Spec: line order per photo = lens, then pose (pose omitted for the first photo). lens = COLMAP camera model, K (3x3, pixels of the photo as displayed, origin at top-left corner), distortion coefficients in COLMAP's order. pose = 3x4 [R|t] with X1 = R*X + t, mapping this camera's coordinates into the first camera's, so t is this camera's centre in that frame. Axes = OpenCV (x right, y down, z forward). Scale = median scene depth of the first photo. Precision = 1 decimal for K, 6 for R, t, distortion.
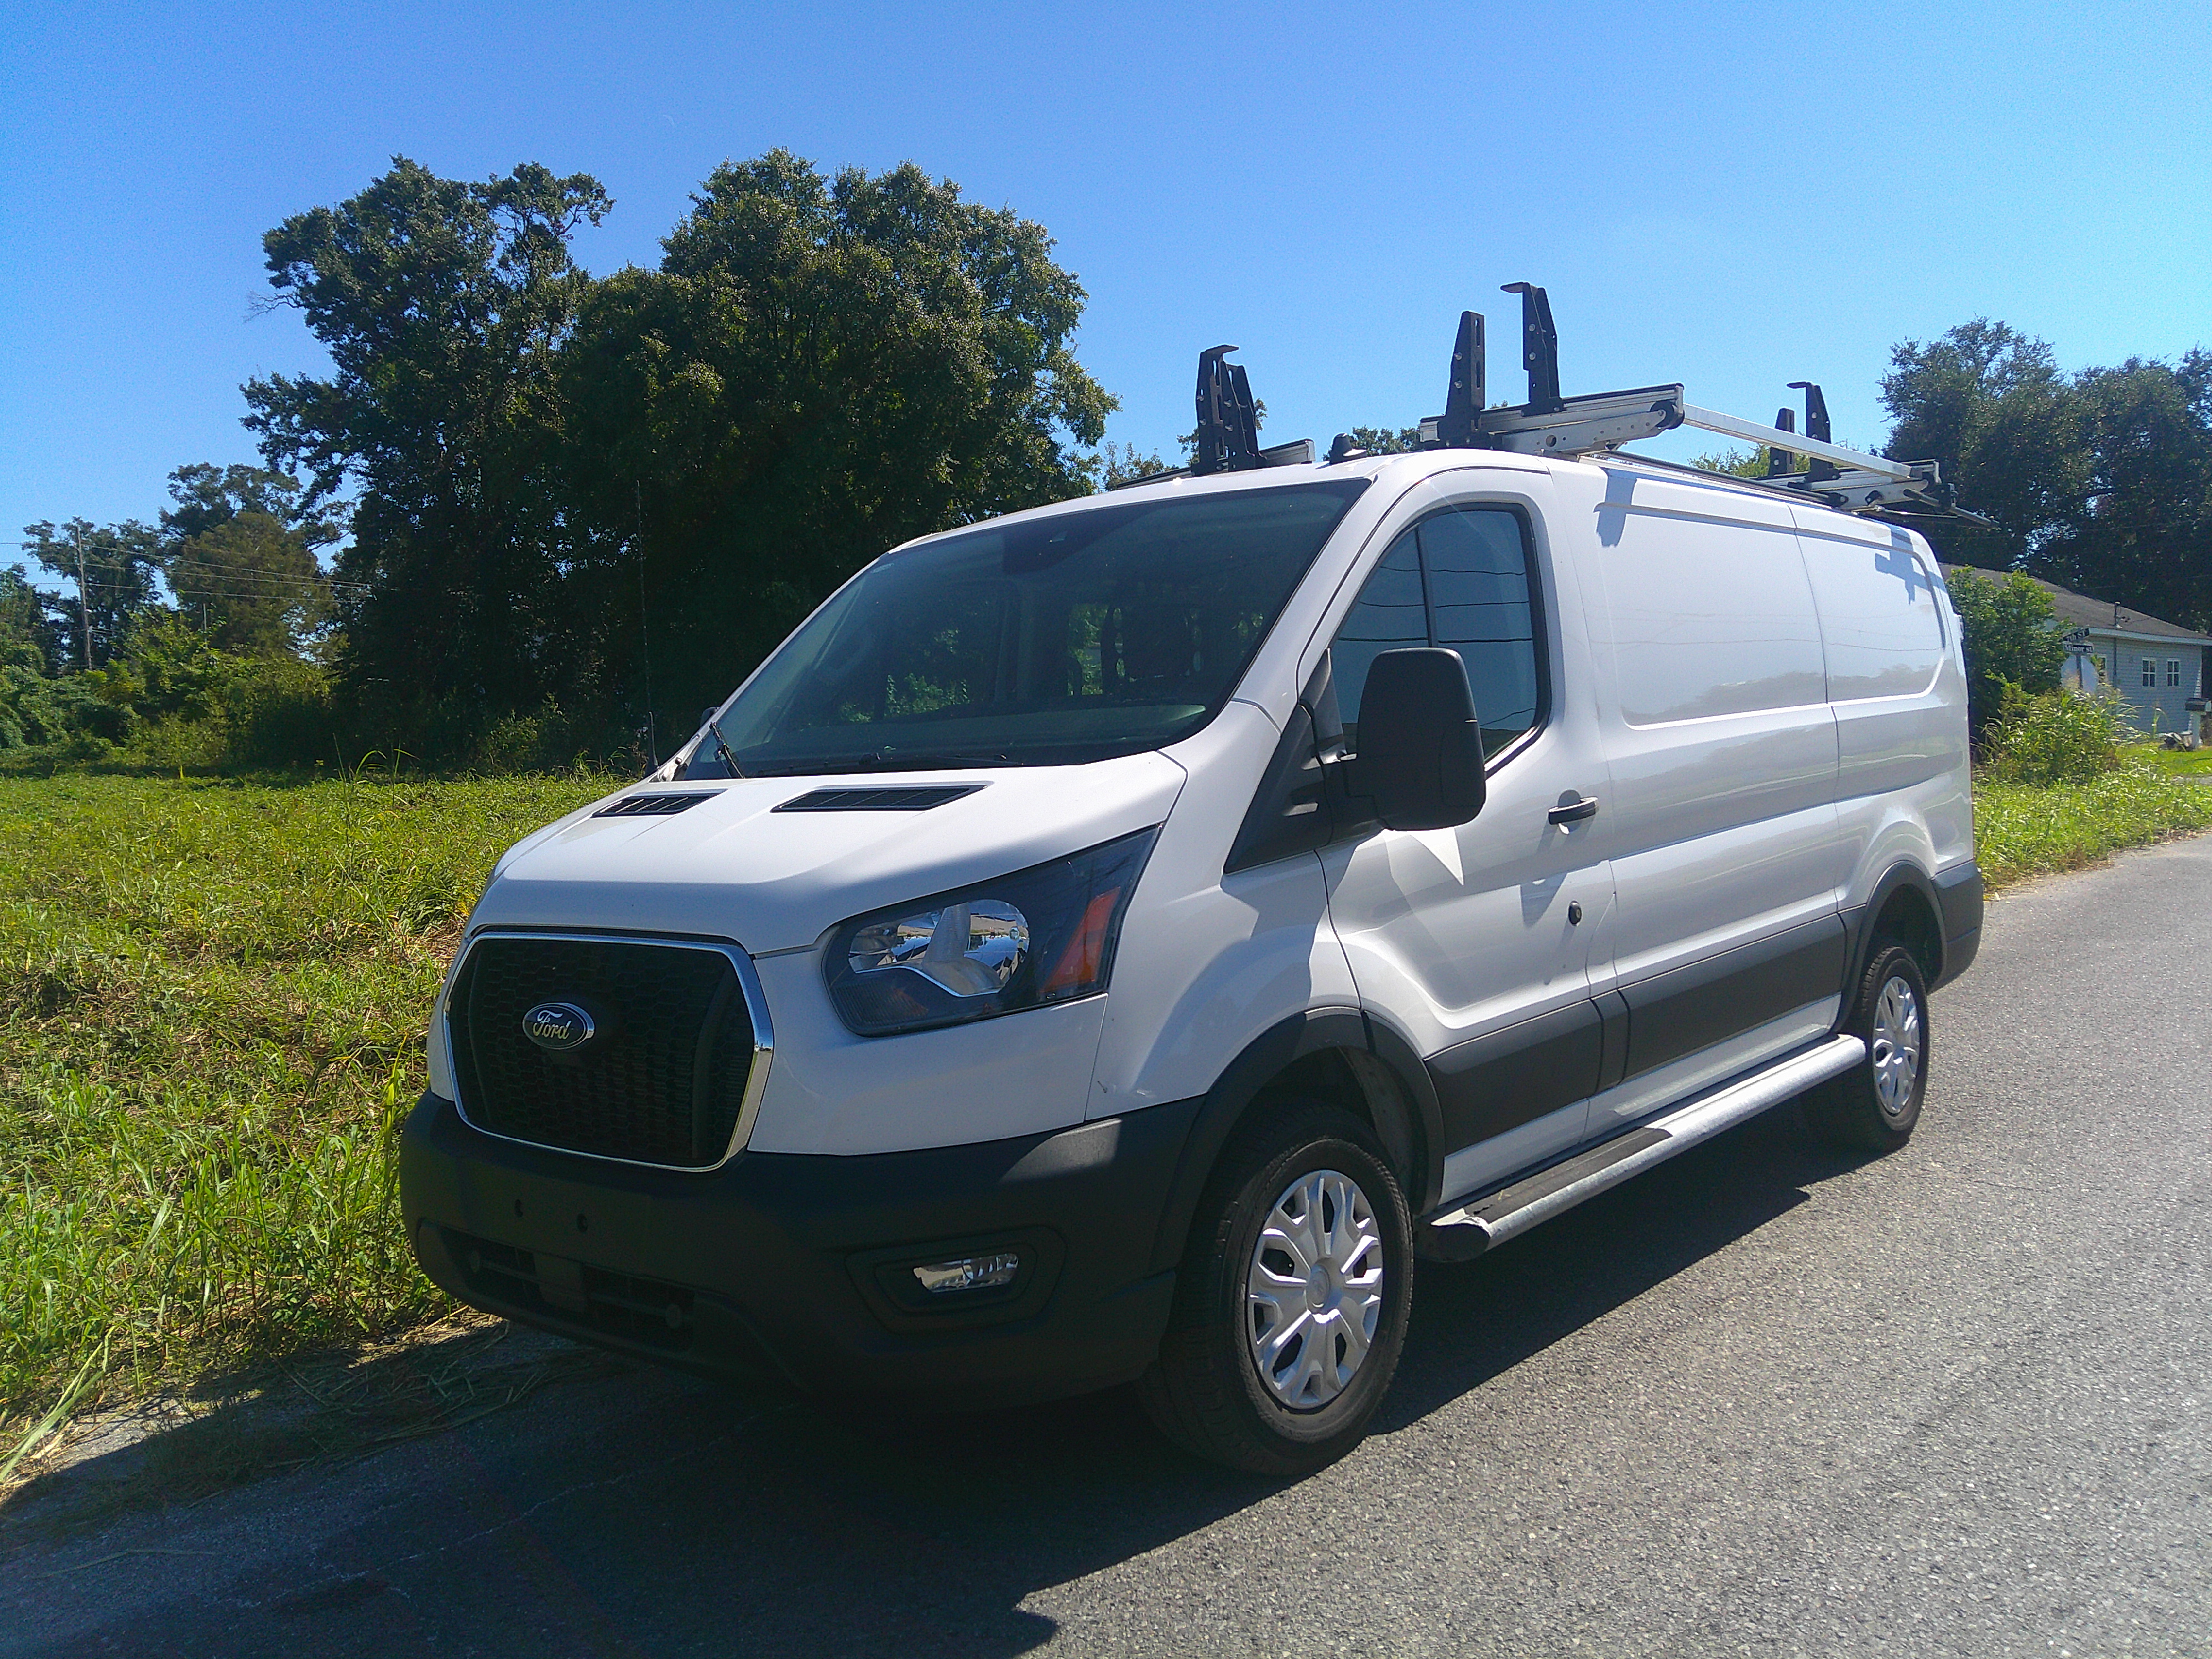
lens RADIAL K [[1826.7, 0, 1113.7], [0, 1826.7, 825.4], [0, 0, 1]] dist [0.076806, -0.137370]
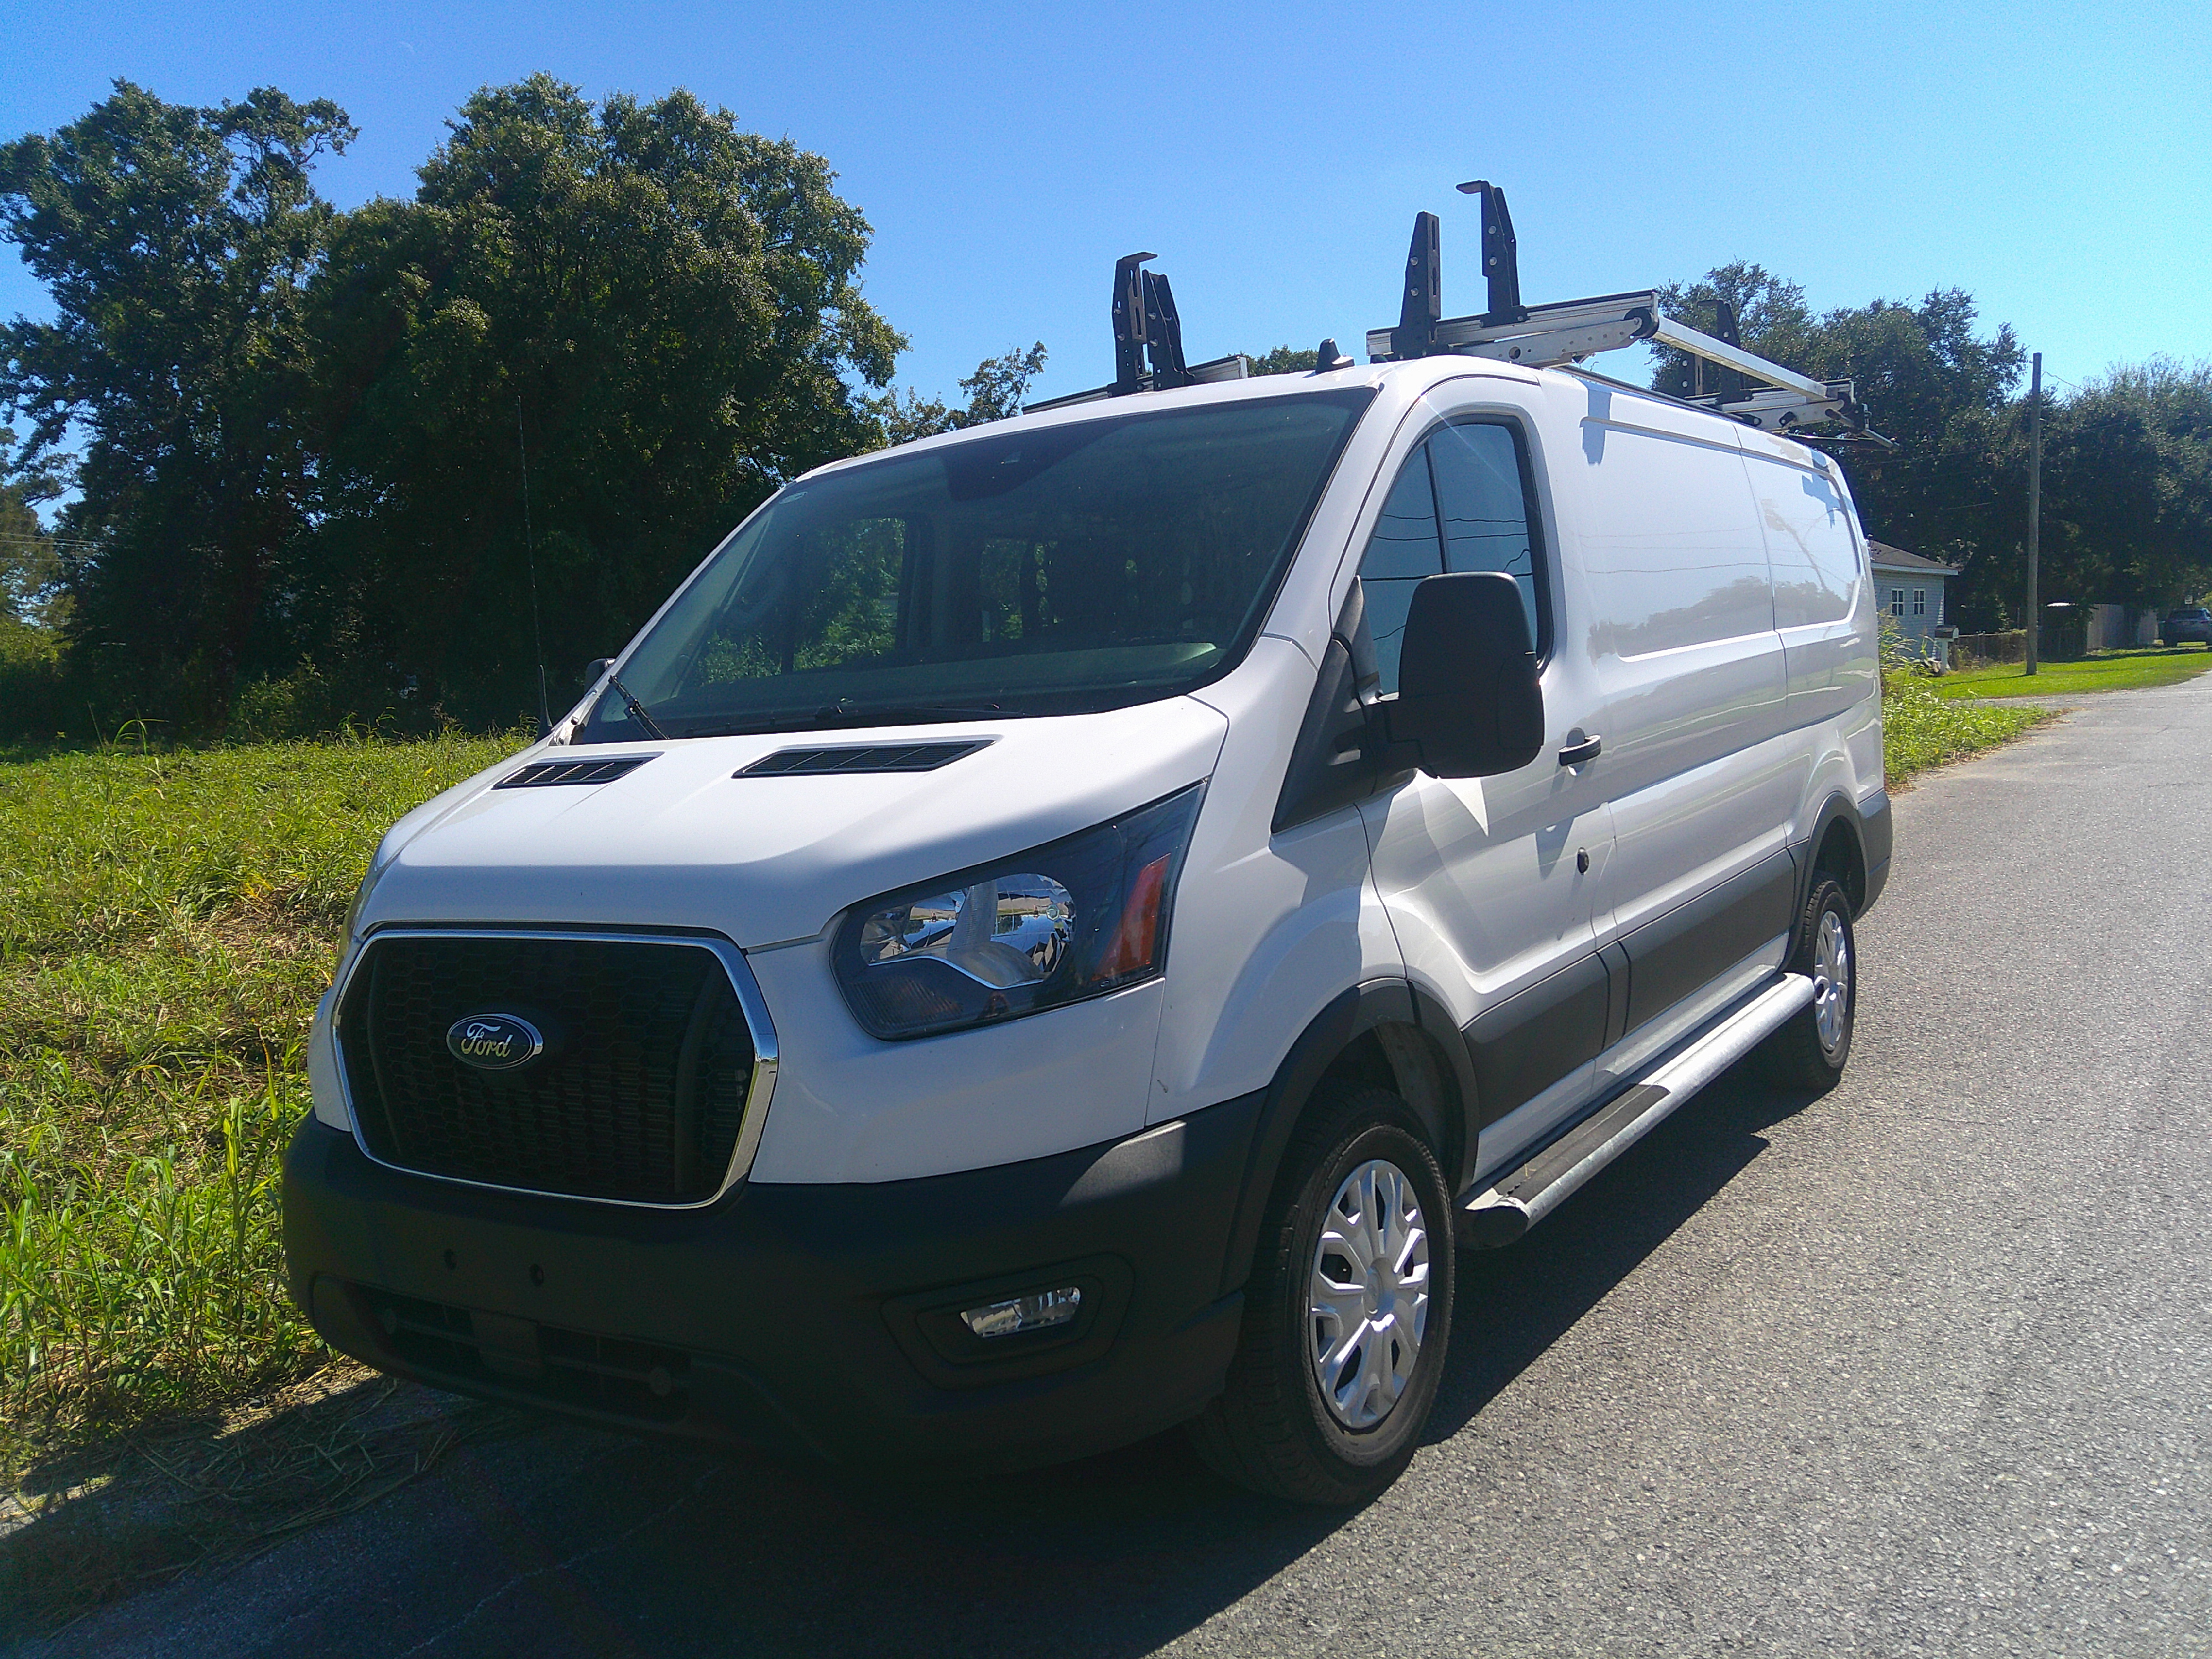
lens RADIAL K [[1826.7, 0, 1123.9], [0, 1826.7, 826.7], [0, 0, 1]] dist [0.076806, -0.137370]
pose [[0.992404, -0.031911, 0.118811, -0.039774], [0.028426, 0.999118, 0.030913, -0.002113], [-0.119693, -0.027301, 0.992436, 0.048660]]
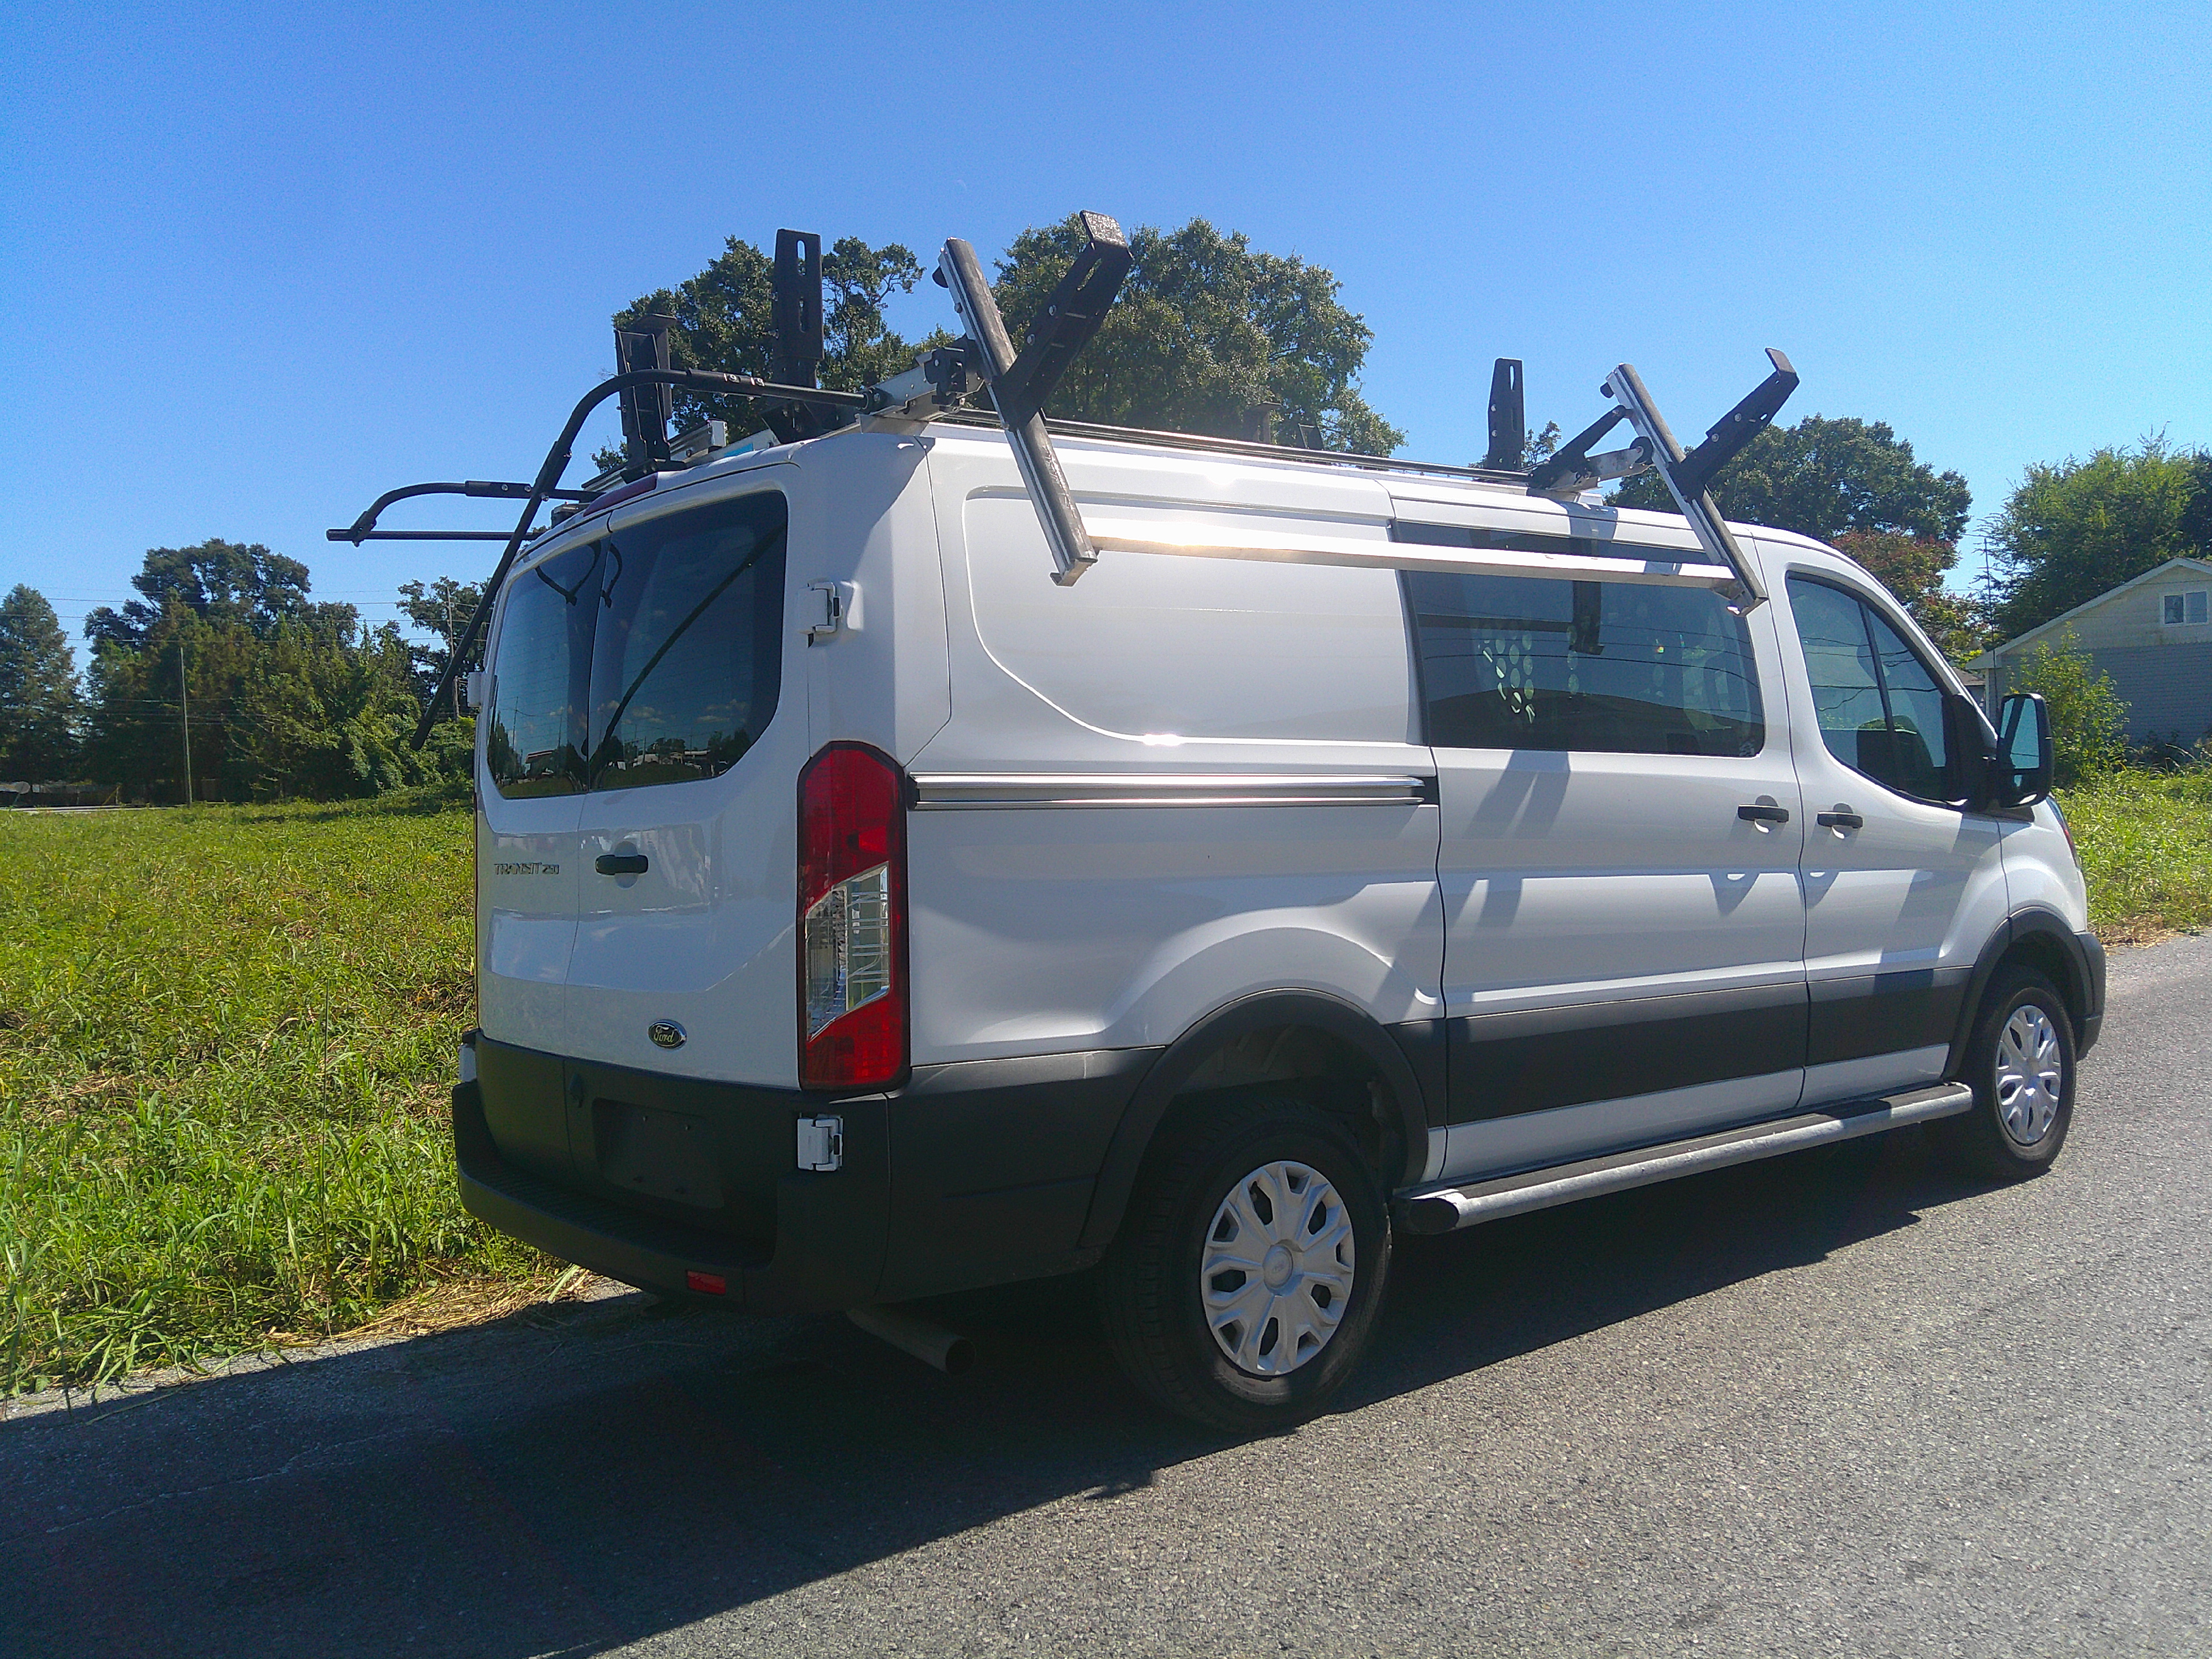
lens RADIAL K [[1826.7, 0, 1105.3], [0, 1826.7, 807.6], [0, 0, 1]] dist [0.076806, -0.137370]
pose [[0.986459, -0.008750, -0.163775, 0.017215], [0.004414, 0.999630, -0.026825, 0.003614], [0.163949, 0.025739, 0.986133, -0.114506]]
